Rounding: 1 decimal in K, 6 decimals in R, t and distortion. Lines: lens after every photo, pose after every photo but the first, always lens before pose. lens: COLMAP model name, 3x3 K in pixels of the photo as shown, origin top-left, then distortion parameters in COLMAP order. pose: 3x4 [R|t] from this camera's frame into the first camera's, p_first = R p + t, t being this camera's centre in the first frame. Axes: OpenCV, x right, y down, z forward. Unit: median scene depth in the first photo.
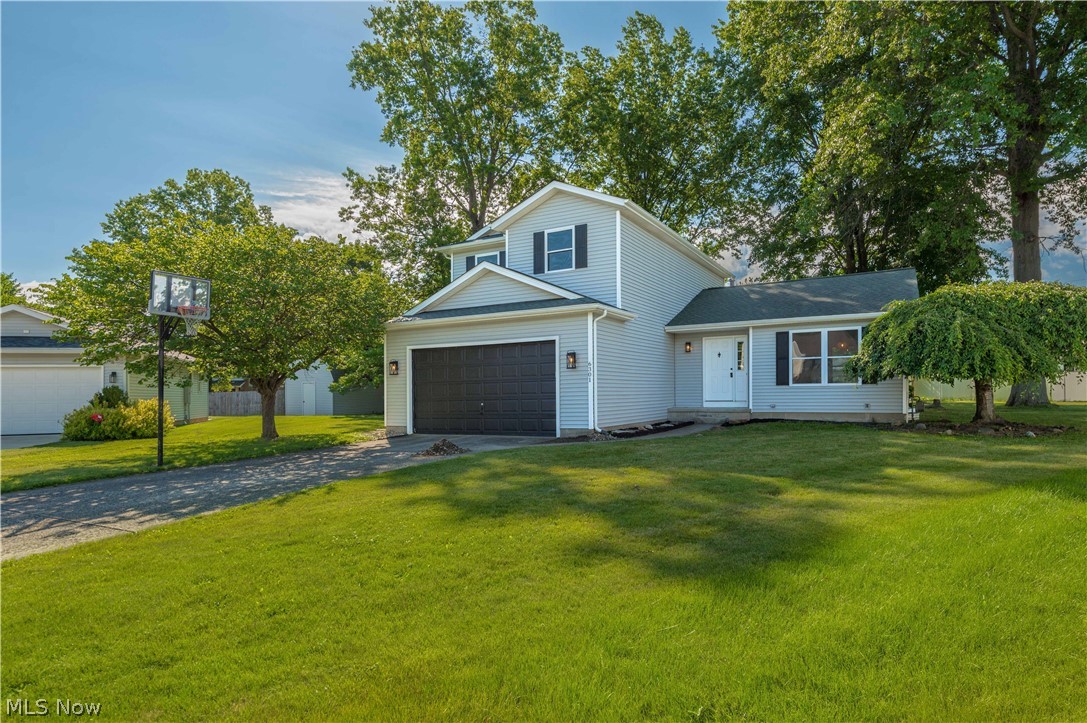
lens RADIAL K [[615.0, 0, 540.1], [0, 615.0, 414.6], [0, 0, 1]] dist [0.003558, -0.000226]
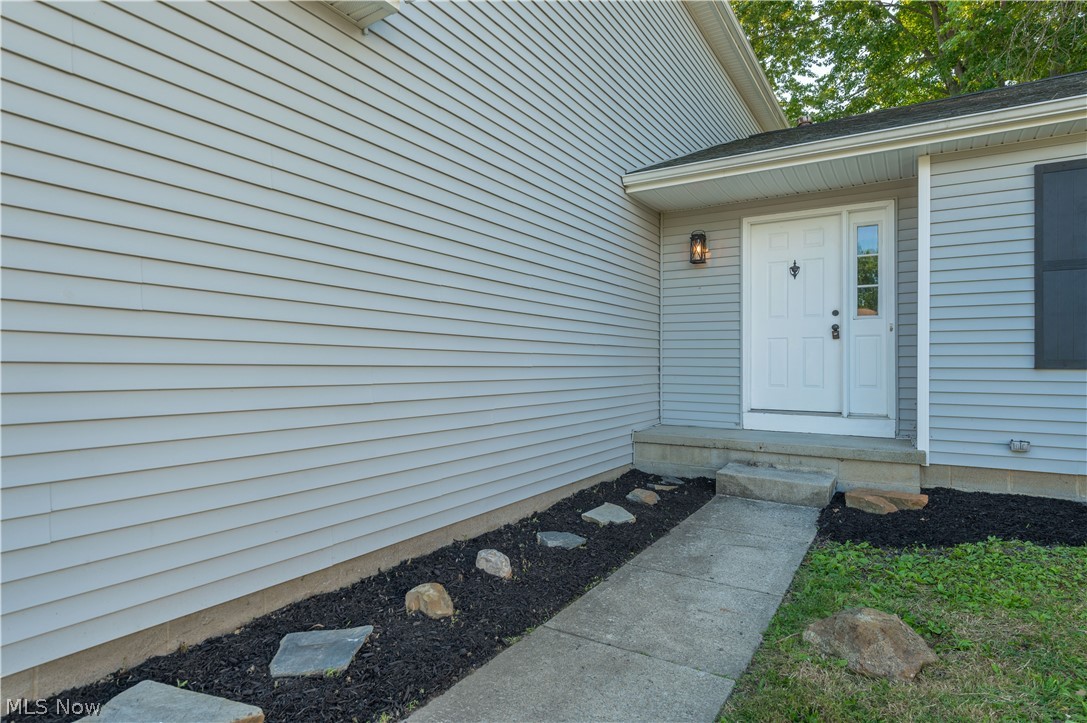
lens RADIAL K [[605.8, 0, 543.5], [0, 605.8, 361.5], [0, 0, 1]] dist [-0.000507, -0.000483]
pose [[0.999662, 0.019471, -0.017235, 0.187227], [-0.020114, 0.999078, -0.037927, -0.038605], [0.016481, 0.038261, 0.999132, 0.769410]]
